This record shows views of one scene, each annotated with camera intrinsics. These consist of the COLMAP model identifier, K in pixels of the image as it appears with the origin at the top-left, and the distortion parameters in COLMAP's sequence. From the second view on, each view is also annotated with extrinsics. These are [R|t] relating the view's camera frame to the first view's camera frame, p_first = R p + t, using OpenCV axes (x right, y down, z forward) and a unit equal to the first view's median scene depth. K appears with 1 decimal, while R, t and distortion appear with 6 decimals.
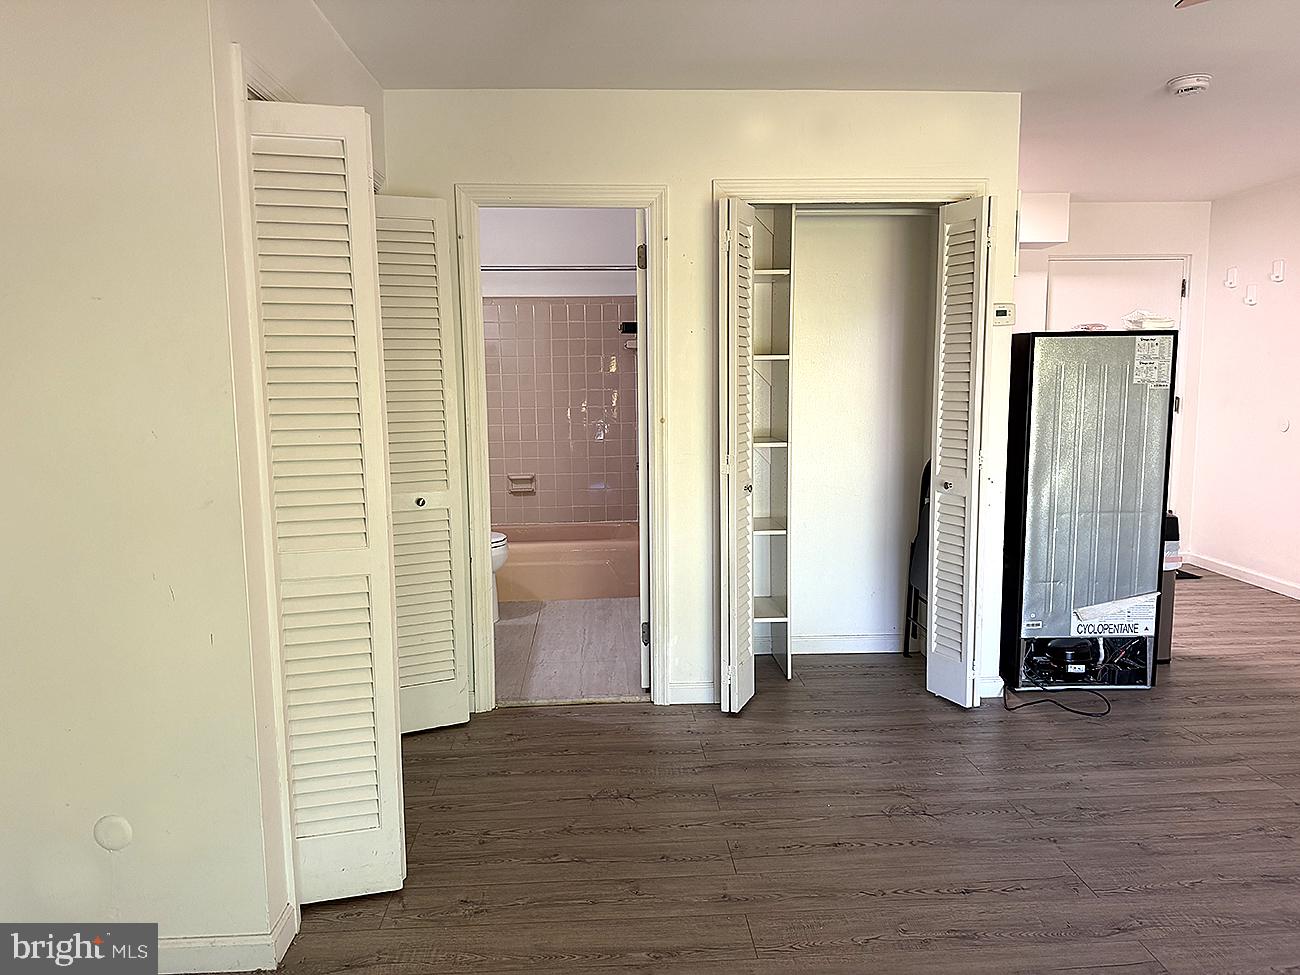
lens RADIAL K [[897.1, 0, 650.0], [0, 897.1, 487.5], [0, 0, 1]] dist [0.076010, -0.106338]
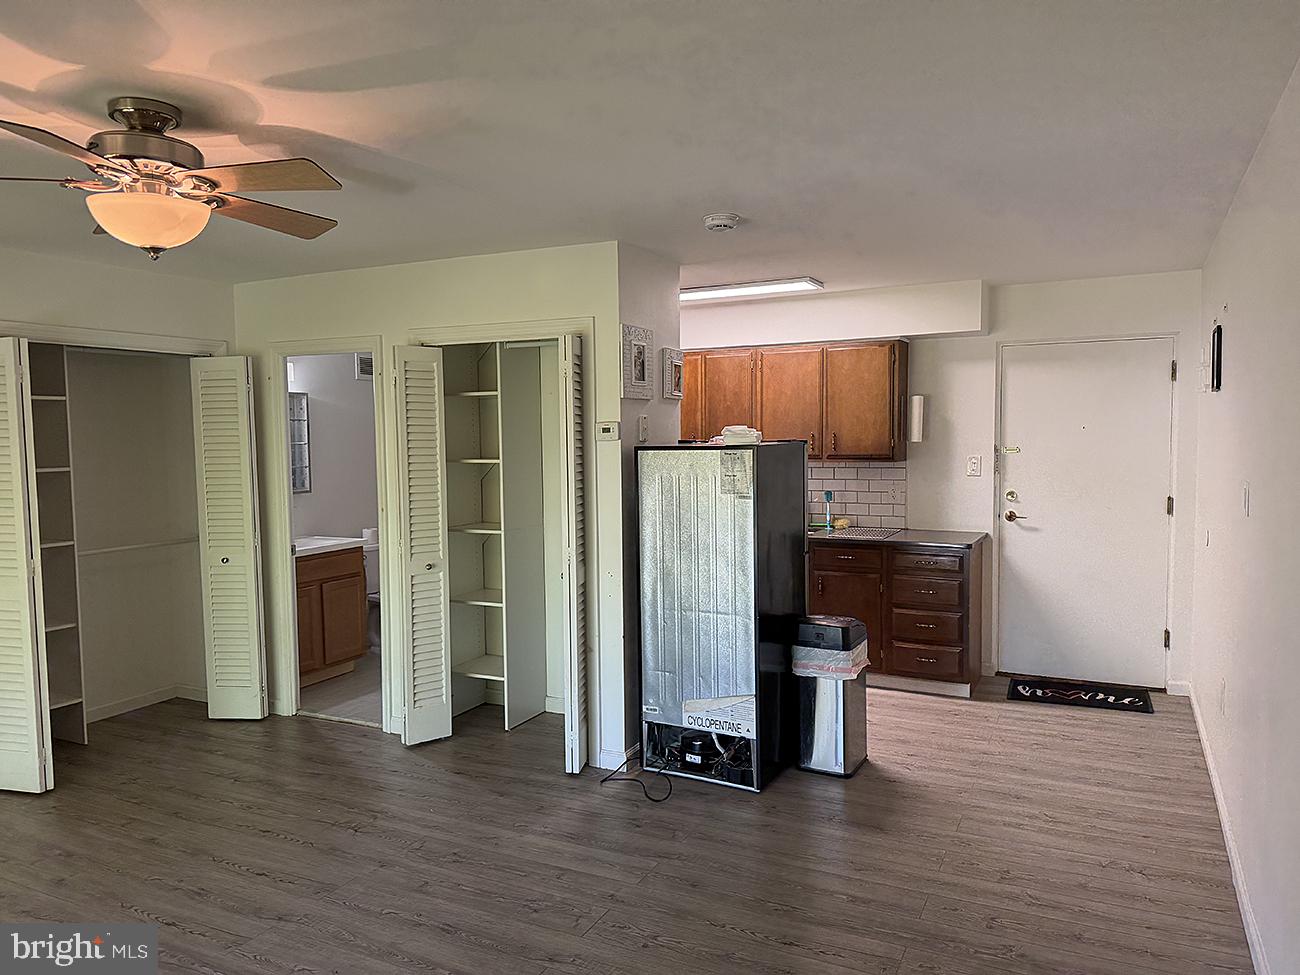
lens RADIAL K [[897.1, 0, 650.0], [0, 897.1, 487.5], [0, 0, 1]] dist [0.076010, -0.106338]
pose [[0.872288, 0.028221, -0.488178, 0.941863], [-0.058410, 0.997199, -0.046722, -0.065369], [0.485492, 0.069269, 0.871493, 0.033663]]
